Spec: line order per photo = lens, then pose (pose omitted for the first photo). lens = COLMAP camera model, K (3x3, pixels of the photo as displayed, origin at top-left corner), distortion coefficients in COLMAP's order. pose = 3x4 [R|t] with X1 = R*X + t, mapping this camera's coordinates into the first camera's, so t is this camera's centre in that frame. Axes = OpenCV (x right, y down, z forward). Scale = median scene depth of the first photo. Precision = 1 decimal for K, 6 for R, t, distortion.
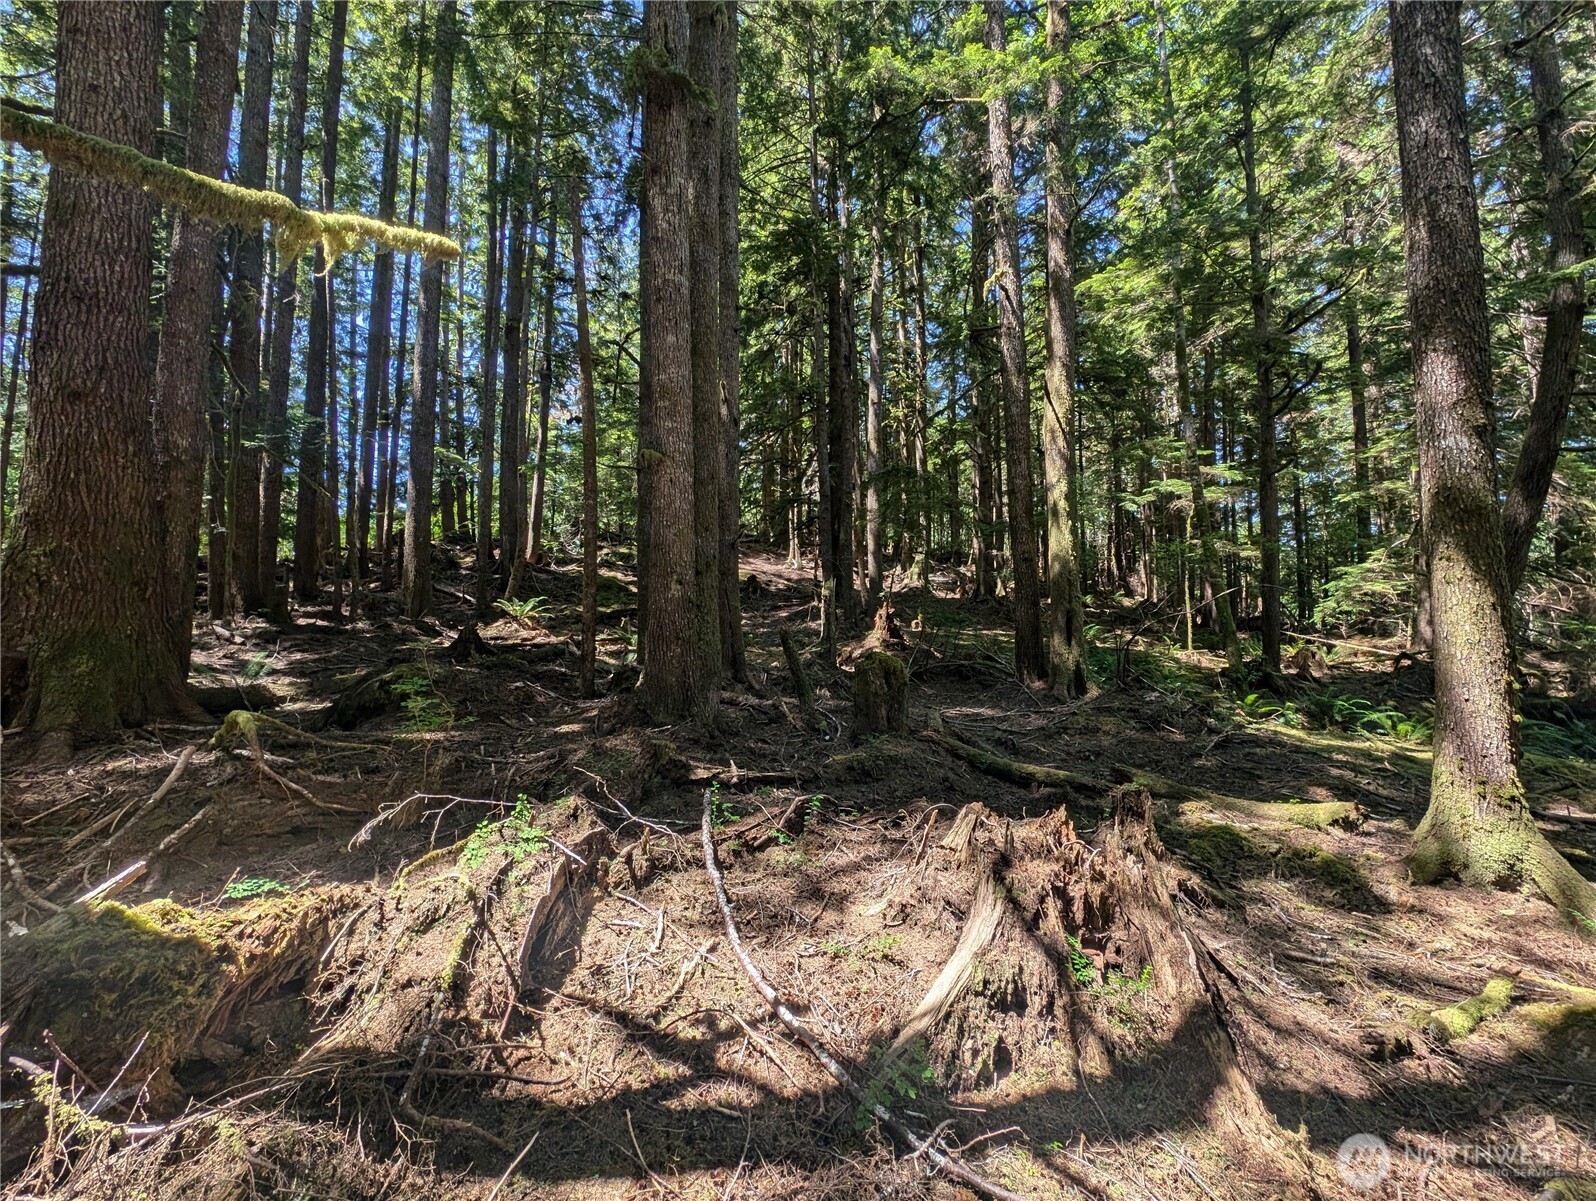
lens RADIAL K [[601.5, 0, 796.2], [0, 601.5, 609.3], [0, 0, 1]] dist [0.009292, -0.003998]
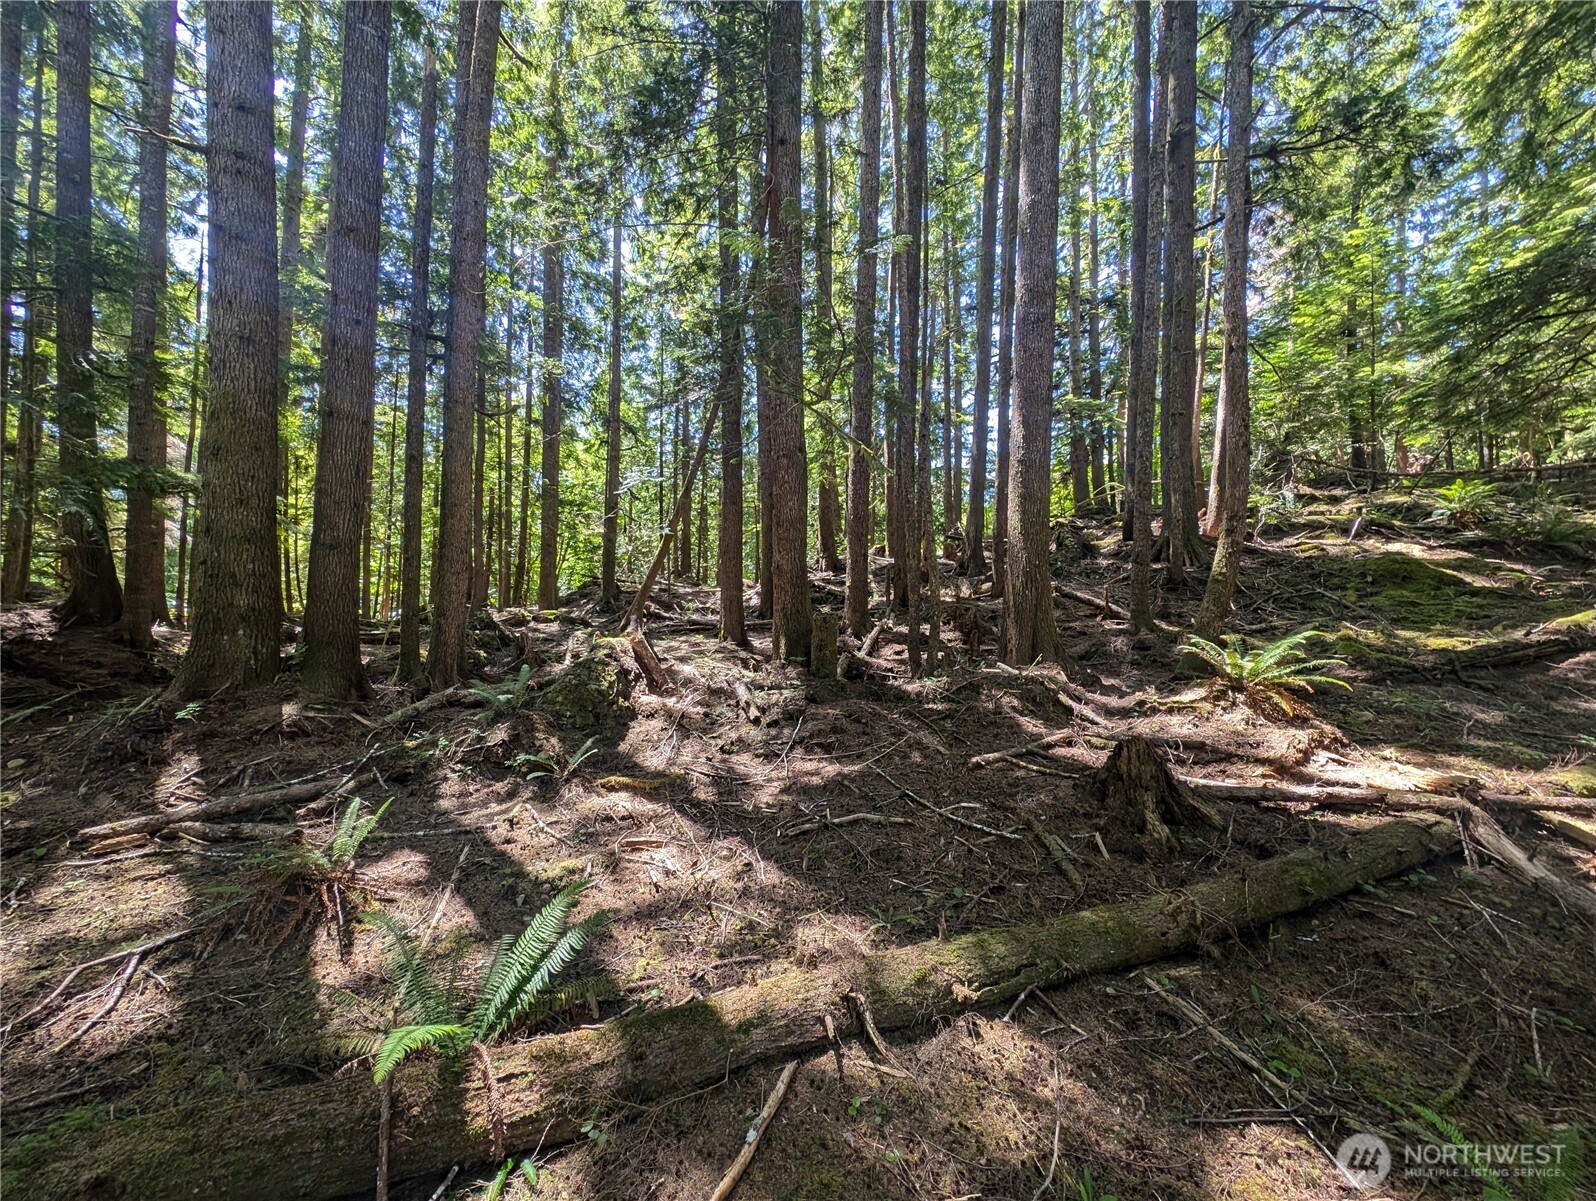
lens RADIAL K [[601.5, 0, 795.8], [0, 601.5, 594.3], [0, 0, 1]] dist [0.009292, -0.003998]
pose [[0.568536, 0.004252, -0.822647, -0.178444], [0.013690, 0.999799, 0.014629, -0.034729], [0.822544, -0.019579, 0.568364, 0.309277]]
